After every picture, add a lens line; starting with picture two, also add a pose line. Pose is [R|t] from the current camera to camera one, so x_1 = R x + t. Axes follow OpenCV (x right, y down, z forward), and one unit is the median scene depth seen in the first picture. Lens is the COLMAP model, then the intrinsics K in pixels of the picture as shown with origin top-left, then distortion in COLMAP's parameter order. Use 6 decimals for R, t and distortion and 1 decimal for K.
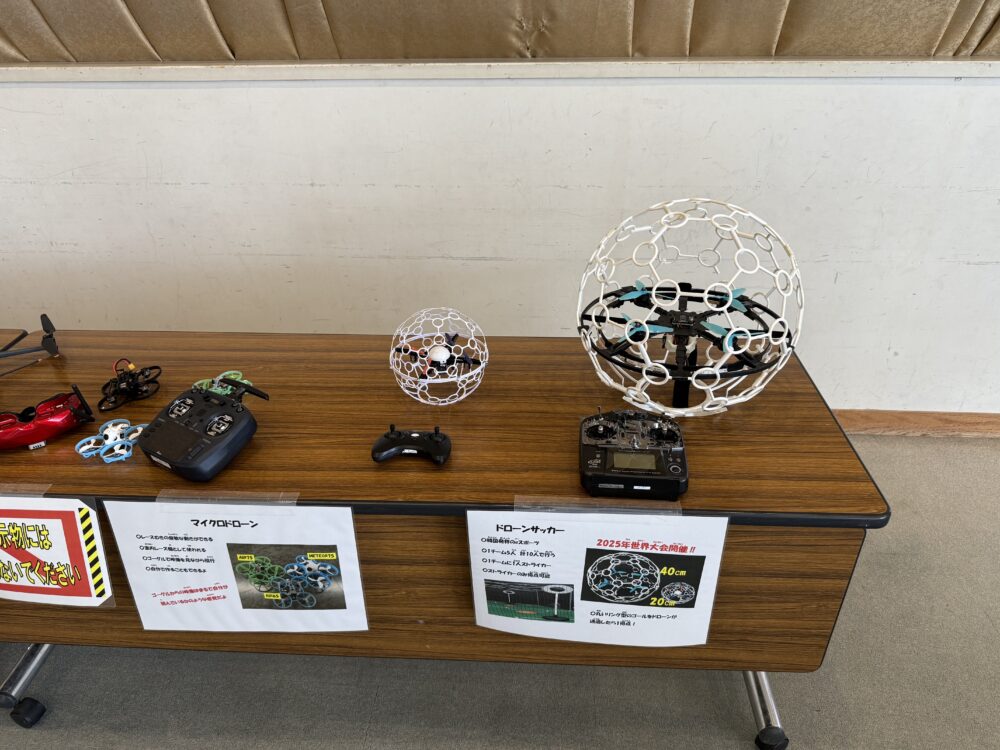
lens RADIAL K [[692.8, 0, 502.9], [0, 692.8, 366.2], [0, 0, 1]] dist [0.041736, -0.052075]
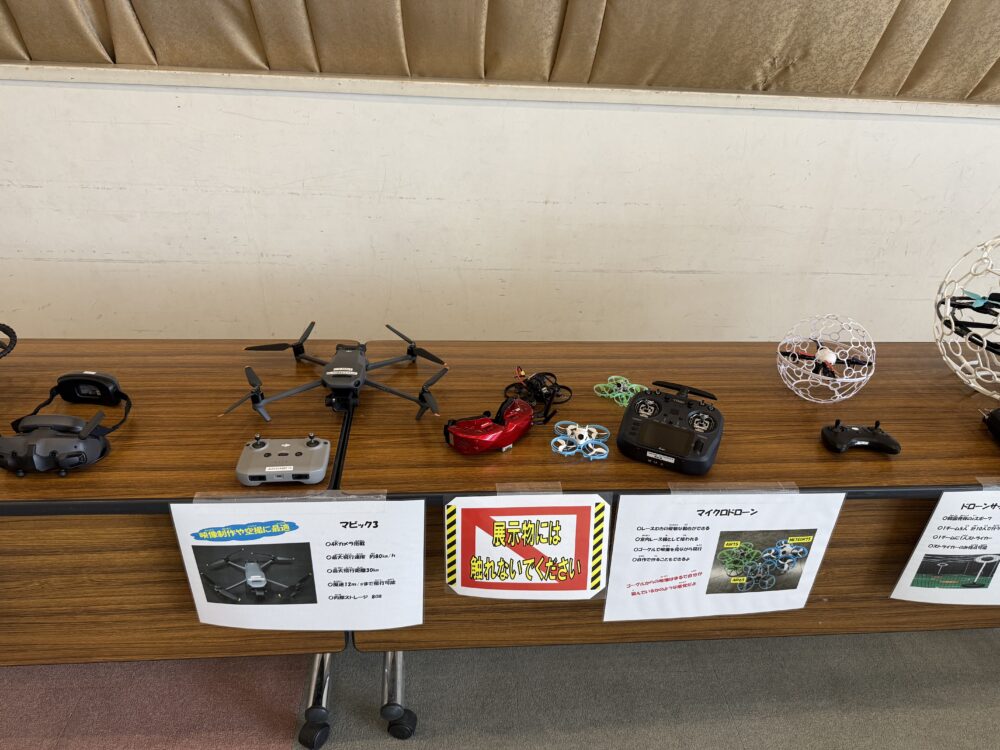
lens RADIAL K [[692.8, 0, 508.7], [0, 692.8, 369.0], [0, 0, 1]] dist [0.041736, -0.052075]
pose [[0.988381, -0.012832, 0.151453, -0.836531], [0.016048, 0.999671, -0.020032, 0.017283], [-0.151146, 0.022229, 0.988261, -0.023587]]
